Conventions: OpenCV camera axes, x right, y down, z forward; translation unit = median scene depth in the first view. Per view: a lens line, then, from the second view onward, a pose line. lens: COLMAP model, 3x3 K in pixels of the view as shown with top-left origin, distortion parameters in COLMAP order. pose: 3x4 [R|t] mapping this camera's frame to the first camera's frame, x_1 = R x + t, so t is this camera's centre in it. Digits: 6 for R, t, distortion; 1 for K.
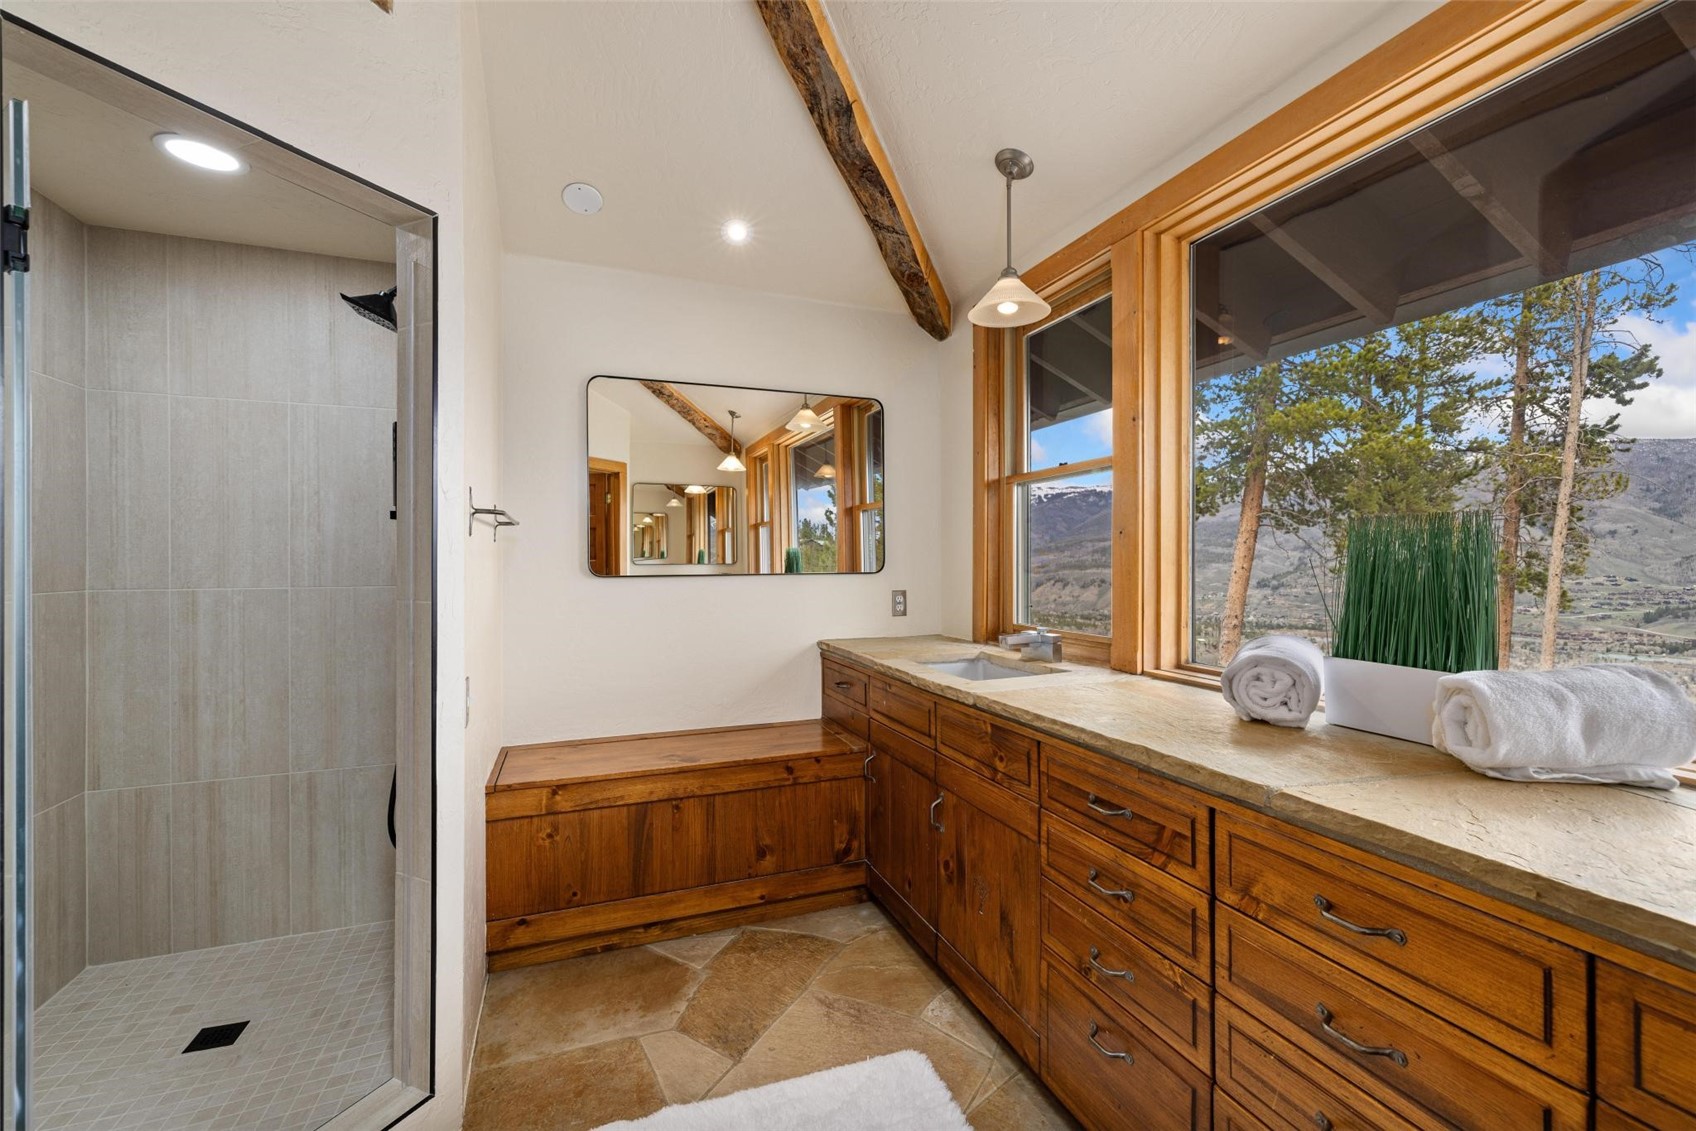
lens RADIAL K [[712.7, 0, 845.4], [0, 712.7, 563.3], [0, 0, 1]] dist [-0.000198, 0.000526]
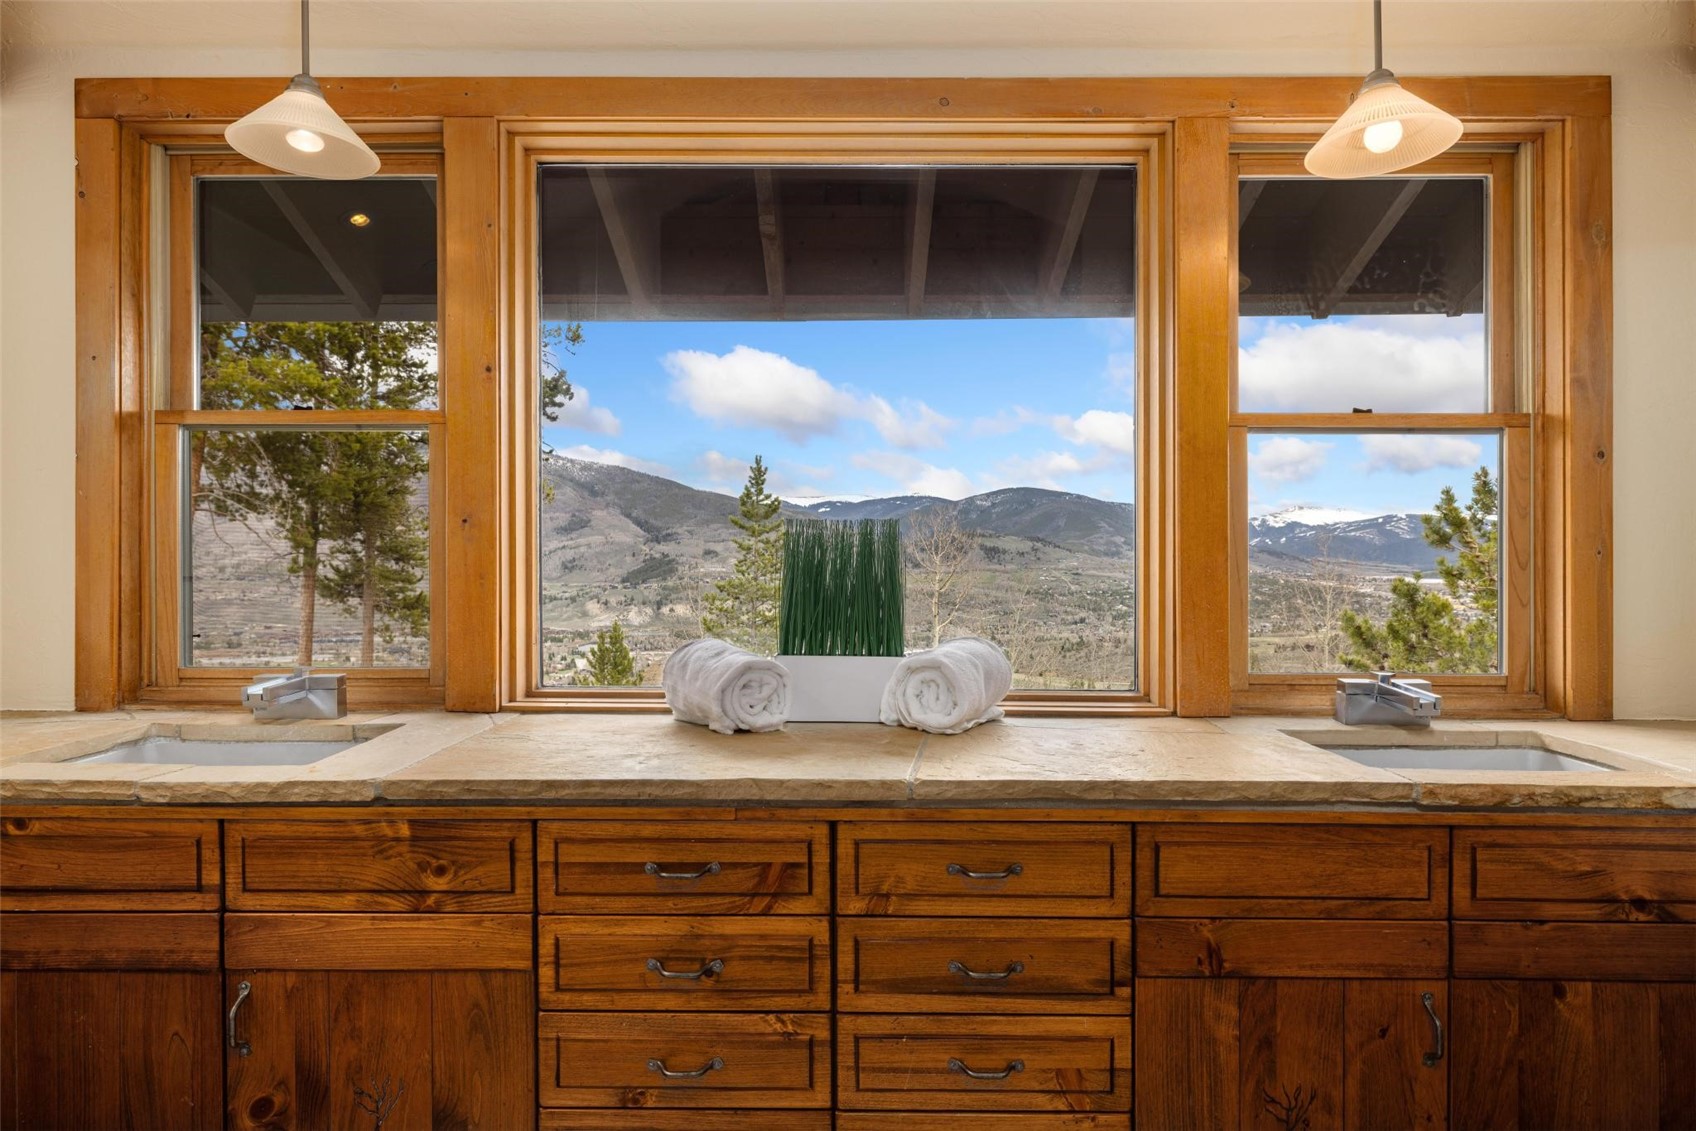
lens RADIAL K [[912.8, 0, 844.4], [0, 912.8, 561.6], [0, 0, 1]] dist [0.003770, -0.000645]
pose [[0.362065, 0.000747, 0.932152, -0.557221], [-0.000624, 1.000000, -0.000559, -0.002572], [-0.932152, -0.000379, 0.362066, 0.495556]]
